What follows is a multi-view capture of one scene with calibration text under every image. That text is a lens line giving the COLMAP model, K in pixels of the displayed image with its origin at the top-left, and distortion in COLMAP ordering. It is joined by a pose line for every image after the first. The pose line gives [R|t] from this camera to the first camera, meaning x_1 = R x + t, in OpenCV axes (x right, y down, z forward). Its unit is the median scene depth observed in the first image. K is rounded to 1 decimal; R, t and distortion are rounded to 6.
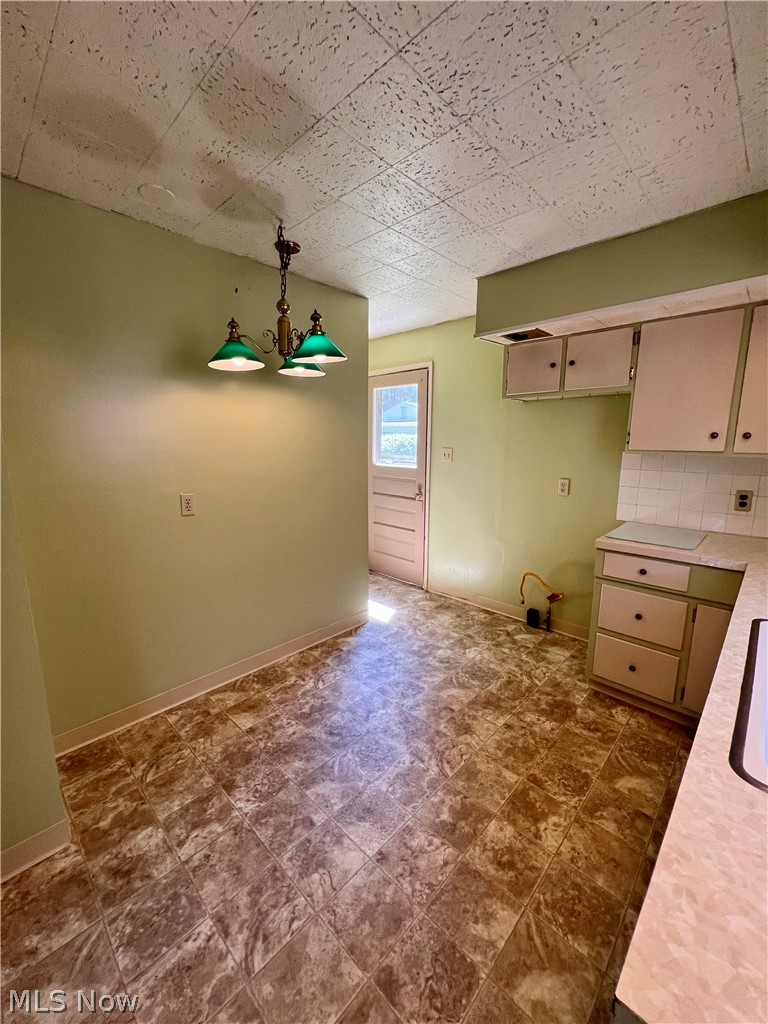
lens RADIAL K [[410.2, 0, 386.6], [0, 410.2, 509.5], [0, 0, 1]] dist [-0.003522, 0.000833]
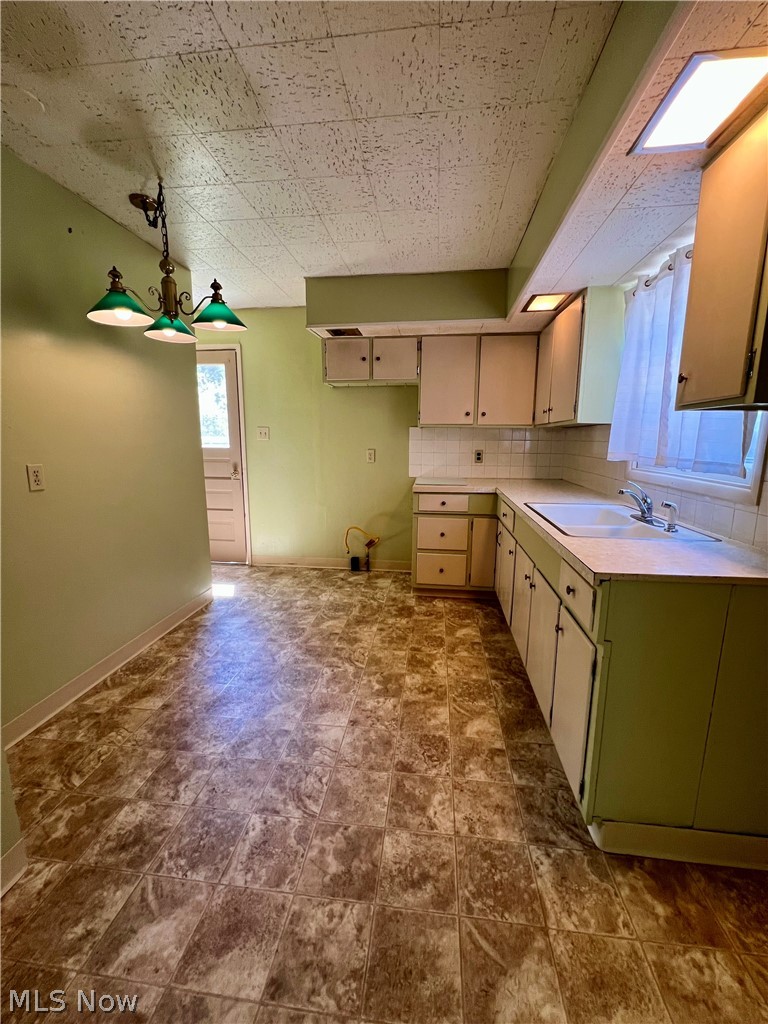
lens RADIAL K [[410.2, 0, 386.6], [0, 410.2, 509.5], [0, 0, 1]] dist [-0.003522, 0.000833]
pose [[0.800670, -0.103861, 0.590034, -0.431032], [0.099752, 0.994222, 0.039646, 0.093903], [-0.590743, 0.027113, 0.806404, -0.089213]]
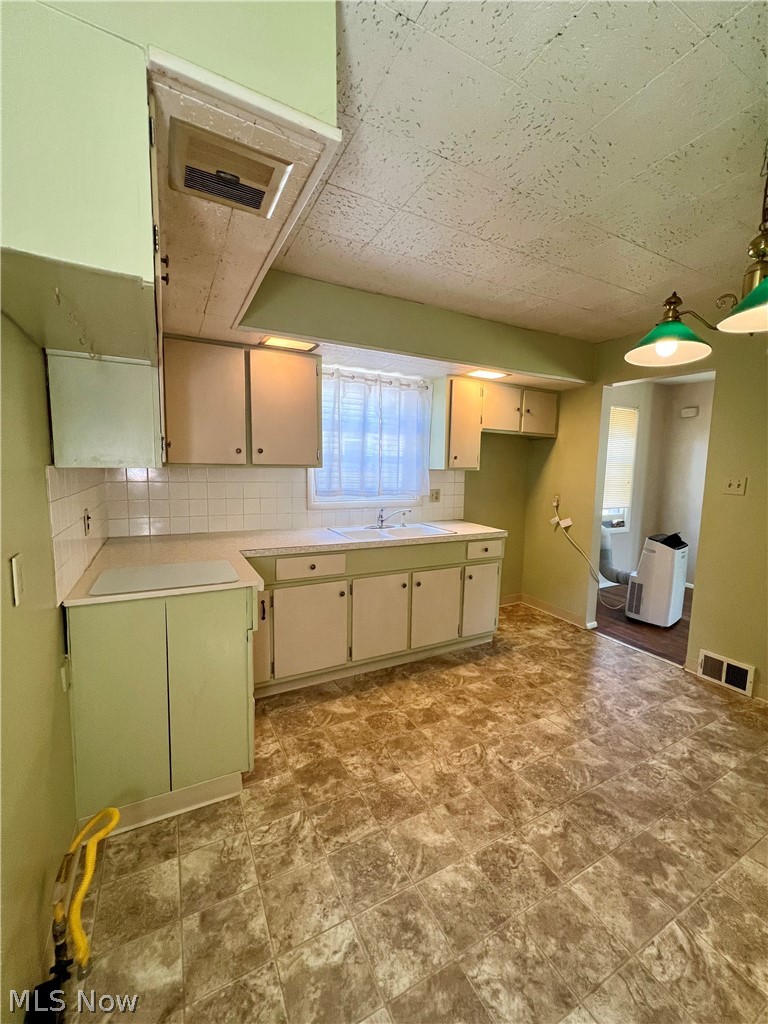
lens RADIAL K [[410.2, 0, 386.6], [0, 410.2, 509.5], [0, 0, 1]] dist [-0.003522, 0.000833]
pose [[-0.949586, -0.056401, 0.308392, 0.068145], [0.028783, 0.963846, 0.264901, -0.264611], [-0.312183, 0.260422, -0.913631, 1.691494]]
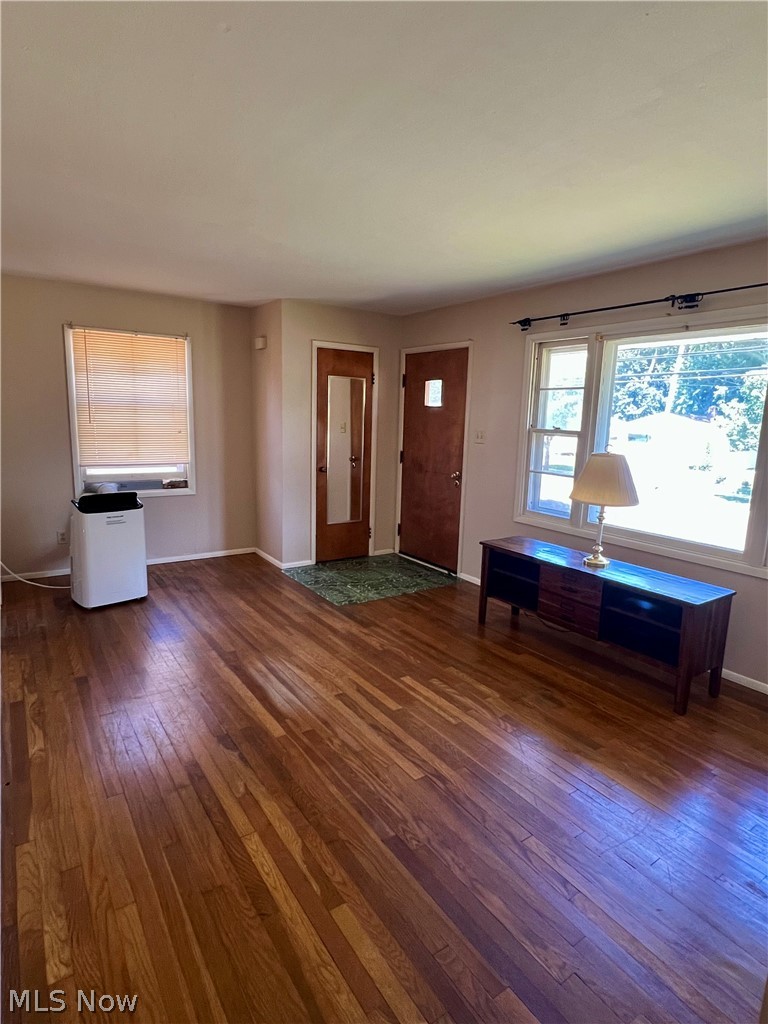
lens RADIAL K [[551.4, 0, 384.0], [0, 551.4, 512.0], [0, 0, 1]] dist [-0.004924, 0.000420]
pose [[-0.977299, -0.067643, 0.200777, -1.914942], [0.003169, 0.942890, 0.333090, -0.237633], [-0.211842, 0.326165, -0.921271, 1.299804]]
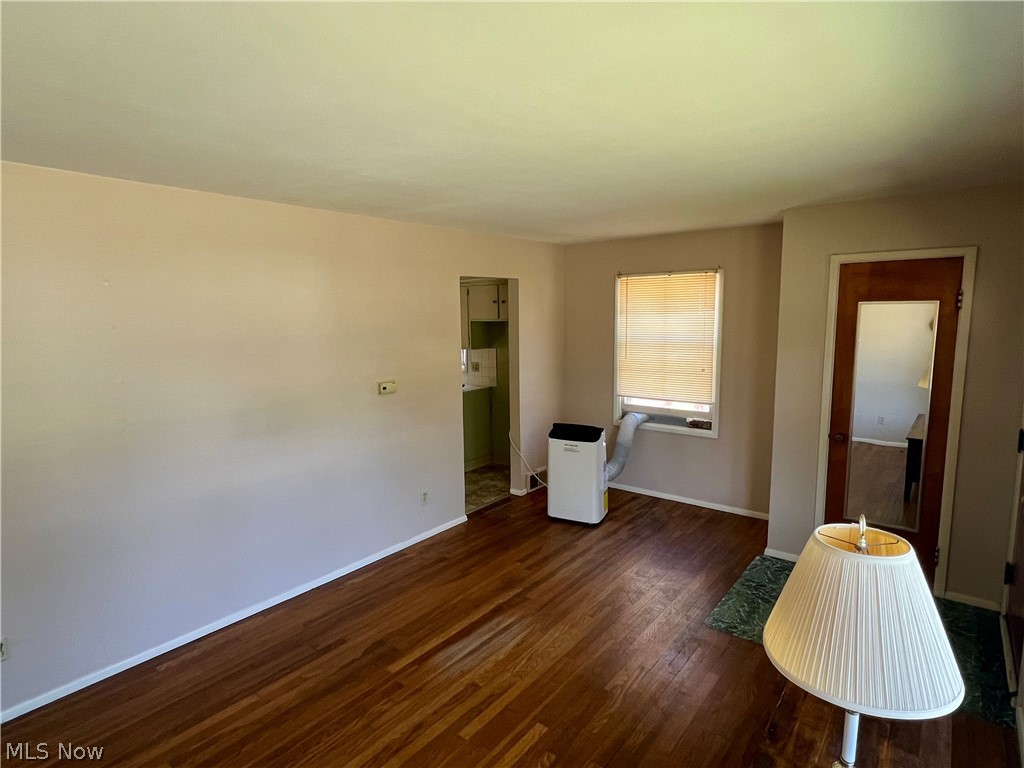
lens RADIAL K [[551.4, 0, 512.0], [0, 551.4, 384.0], [0, 0, 1]] dist [-0.004924, 0.000420]
pose [[-0.085092, -0.131170, 0.987701, -2.730390], [0.180079, 0.972947, 0.144725, -0.181925], [-0.979965, 0.190179, -0.059169, 0.046375]]
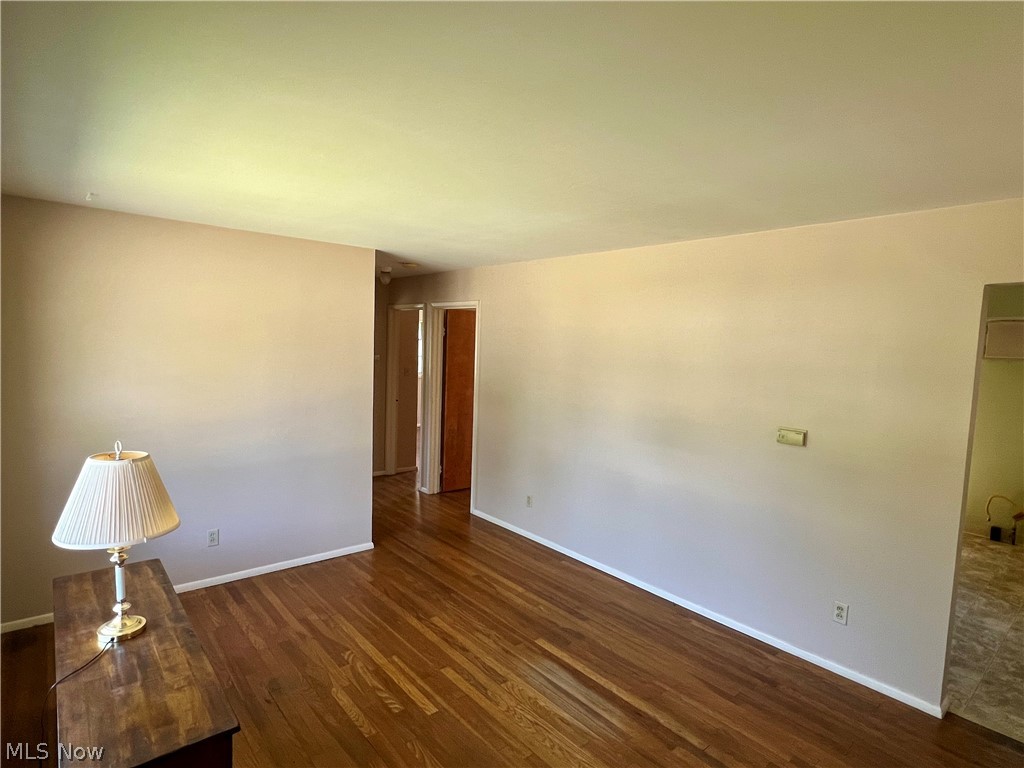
lens RADIAL K [[551.4, 0, 512.0], [0, 551.4, 384.0], [0, 0, 1]] dist [-0.004924, 0.000420]
pose [[0.994164, 0.039753, -0.100283, -1.426801], [-0.048653, 0.994939, -0.087918, 0.053141], [0.096281, 0.092284, 0.991067, -1.226997]]
